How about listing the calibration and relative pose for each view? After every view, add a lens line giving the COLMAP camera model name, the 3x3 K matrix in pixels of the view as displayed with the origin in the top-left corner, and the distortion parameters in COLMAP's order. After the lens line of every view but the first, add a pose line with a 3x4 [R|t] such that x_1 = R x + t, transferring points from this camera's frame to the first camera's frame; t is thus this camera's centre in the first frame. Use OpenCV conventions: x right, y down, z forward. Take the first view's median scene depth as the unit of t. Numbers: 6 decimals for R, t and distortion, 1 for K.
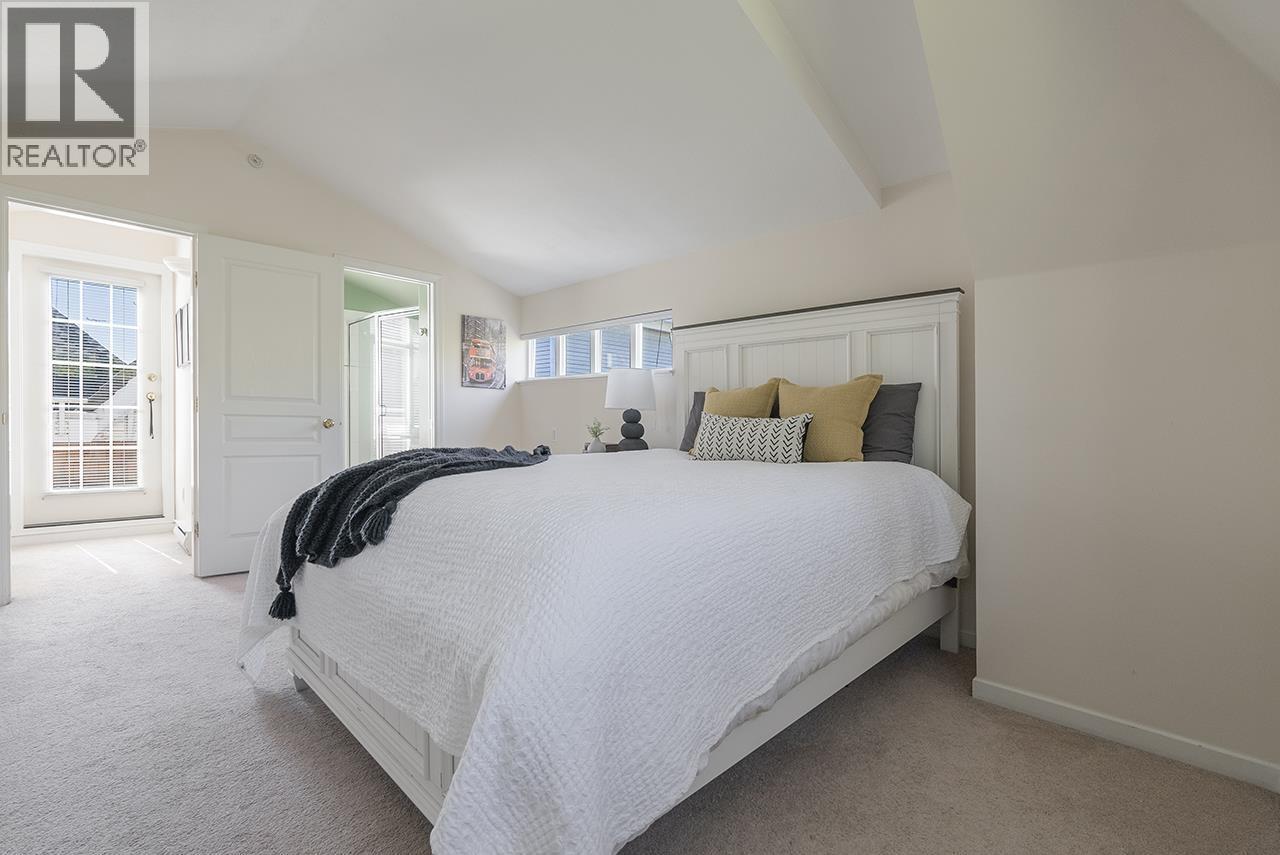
lens RADIAL K [[575.6, 0, 645.5], [0, 575.6, 420.1], [0, 0, 1]] dist [-0.009122, 0.000572]
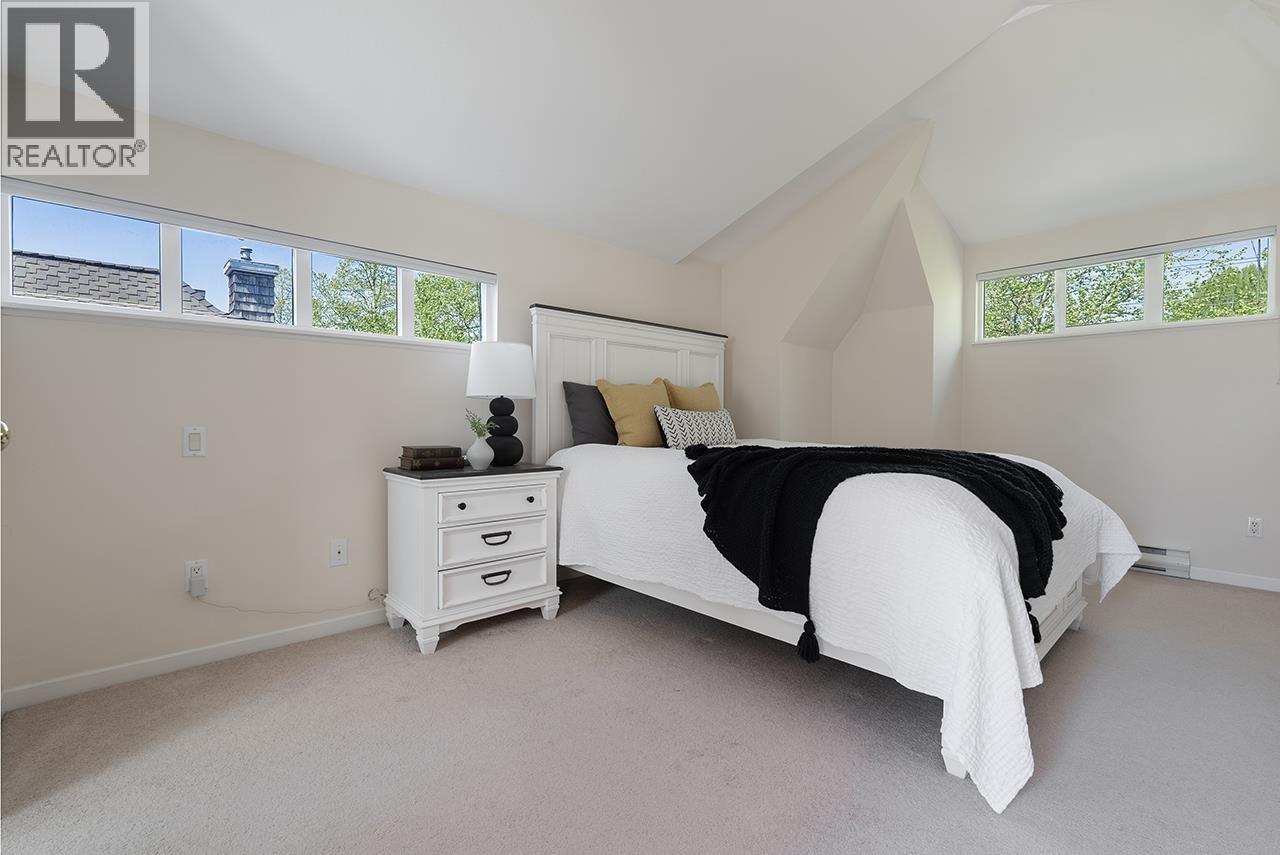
lens RADIAL K [[575.6, 0, 645.5], [0, 575.6, 420.1], [0, 0, 1]] dist [-0.009122, 0.000572]
pose [[0.026209, -0.008498, 0.999620, -0.955278], [-0.003550, 0.999957, 0.008594, 0.004357], [-0.999650, -0.003774, 0.026178, 0.983137]]
